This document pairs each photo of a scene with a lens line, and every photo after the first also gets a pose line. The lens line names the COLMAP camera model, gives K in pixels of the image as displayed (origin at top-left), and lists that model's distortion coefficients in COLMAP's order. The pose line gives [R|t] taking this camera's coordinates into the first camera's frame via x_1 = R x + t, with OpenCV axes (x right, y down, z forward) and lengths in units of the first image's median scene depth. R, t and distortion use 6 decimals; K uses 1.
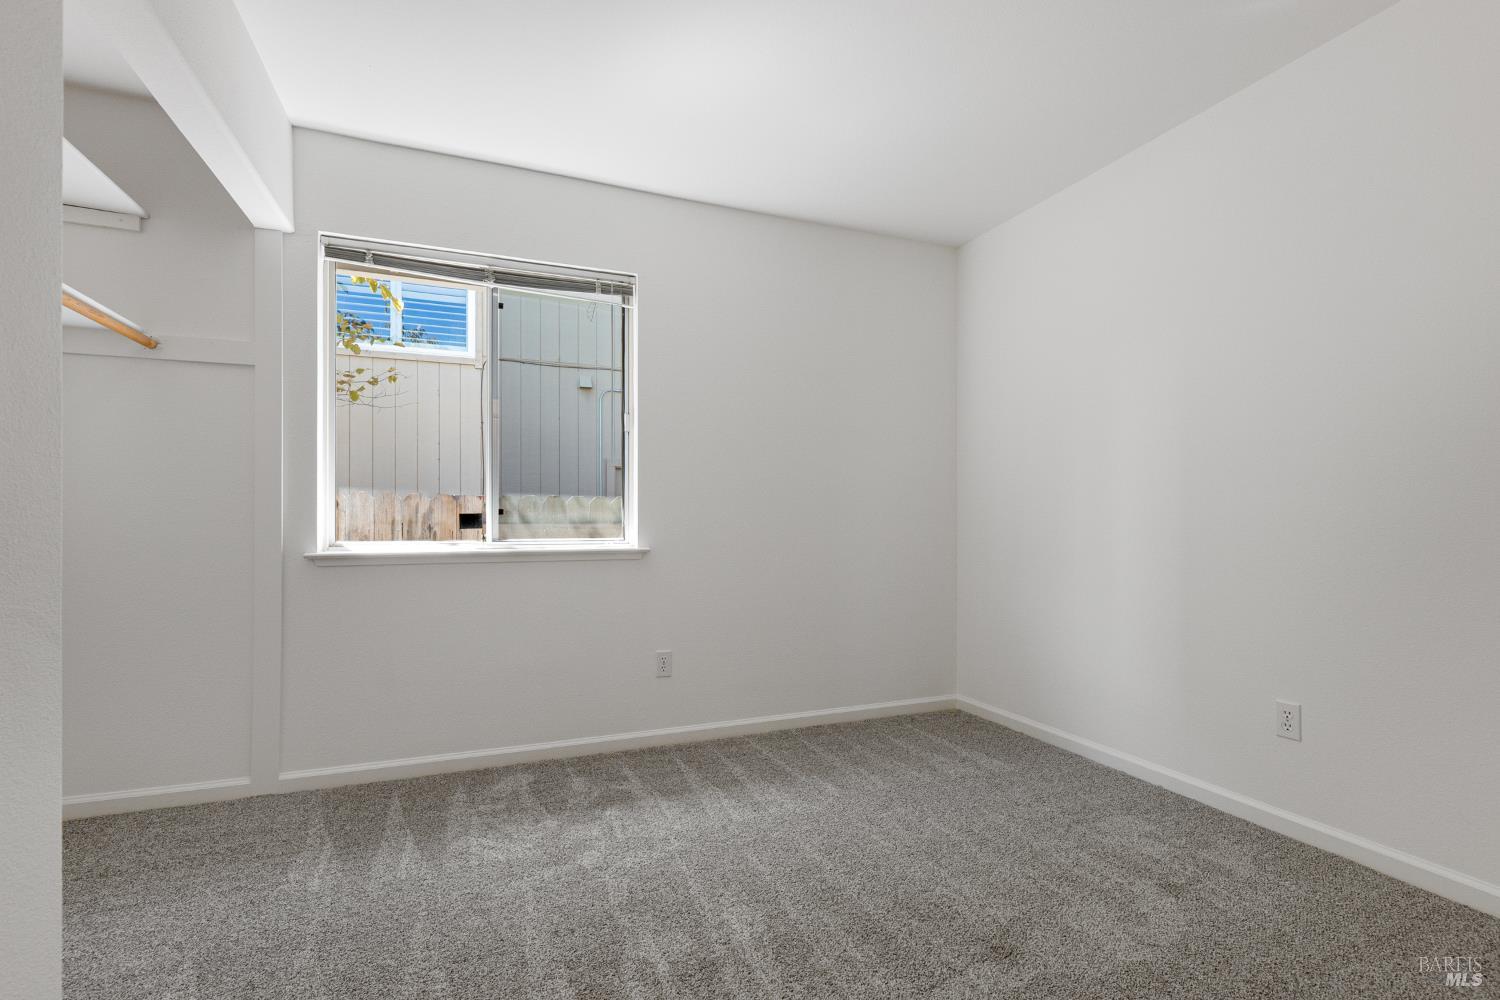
lens RADIAL K [[679.7, 0, 747.3], [0, 679.7, 528.7], [0, 0, 1]] dist [-0.000616, -0.000180]
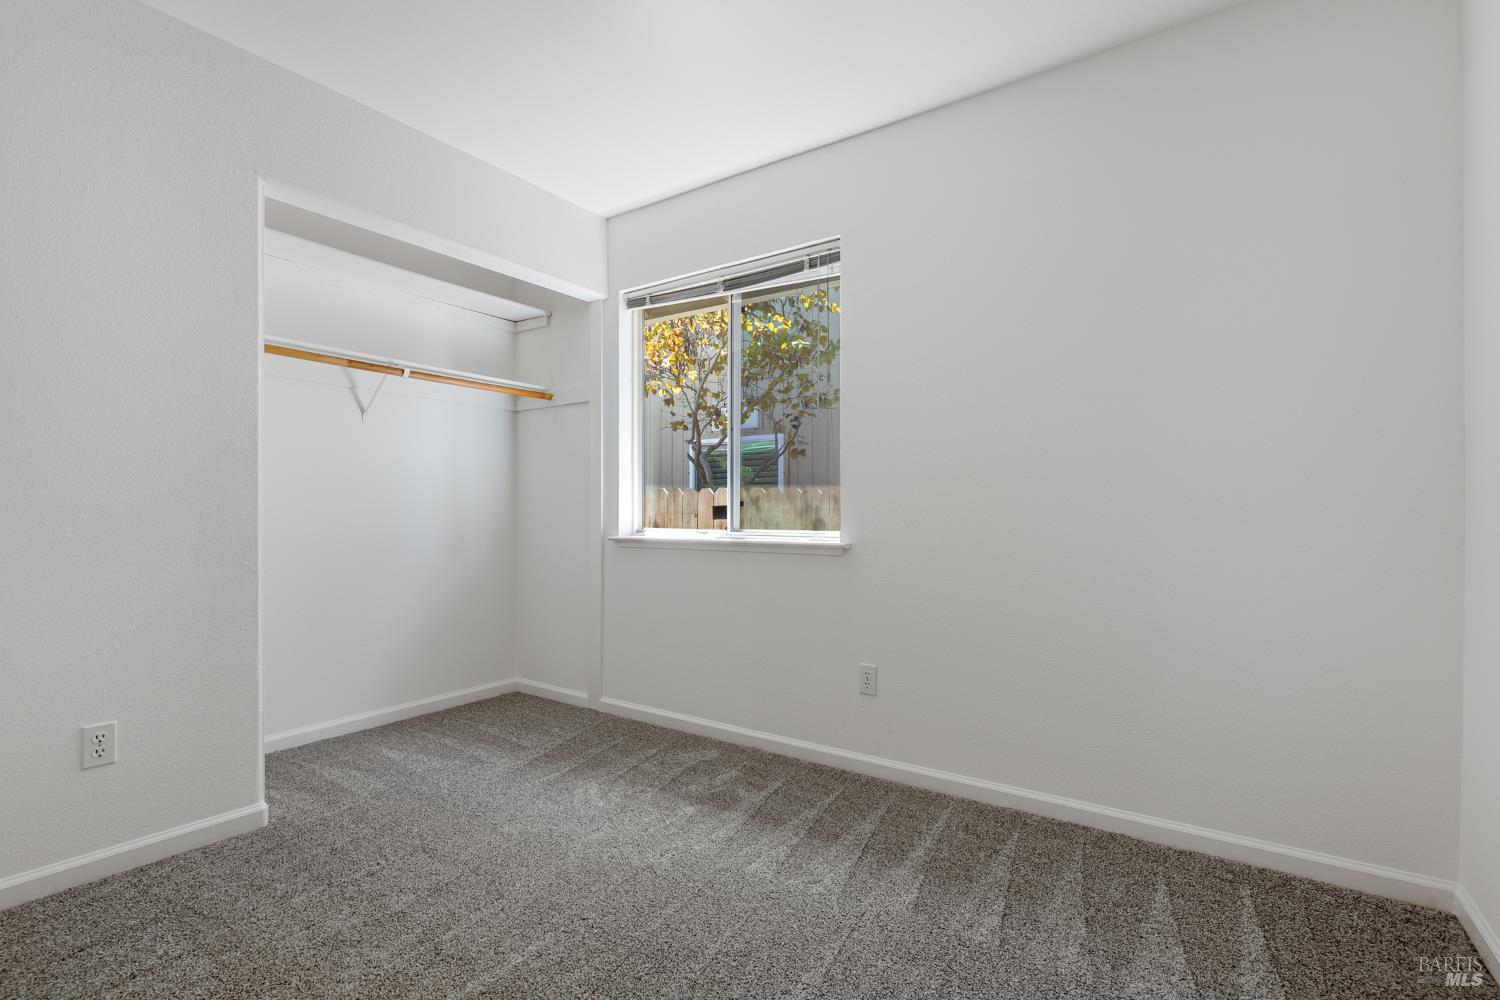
lens RADIAL K [[688.4, 0, 750.0], [0, 688.4, 516.0], [0, 0, 1]] dist [0.000439, -0.000114]
pose [[0.552374, 0.008971, -0.833548, 0.593888], [-0.007153, 0.999956, 0.006022, -0.013393], [0.833566, 0.002636, 0.552414, 0.454866]]
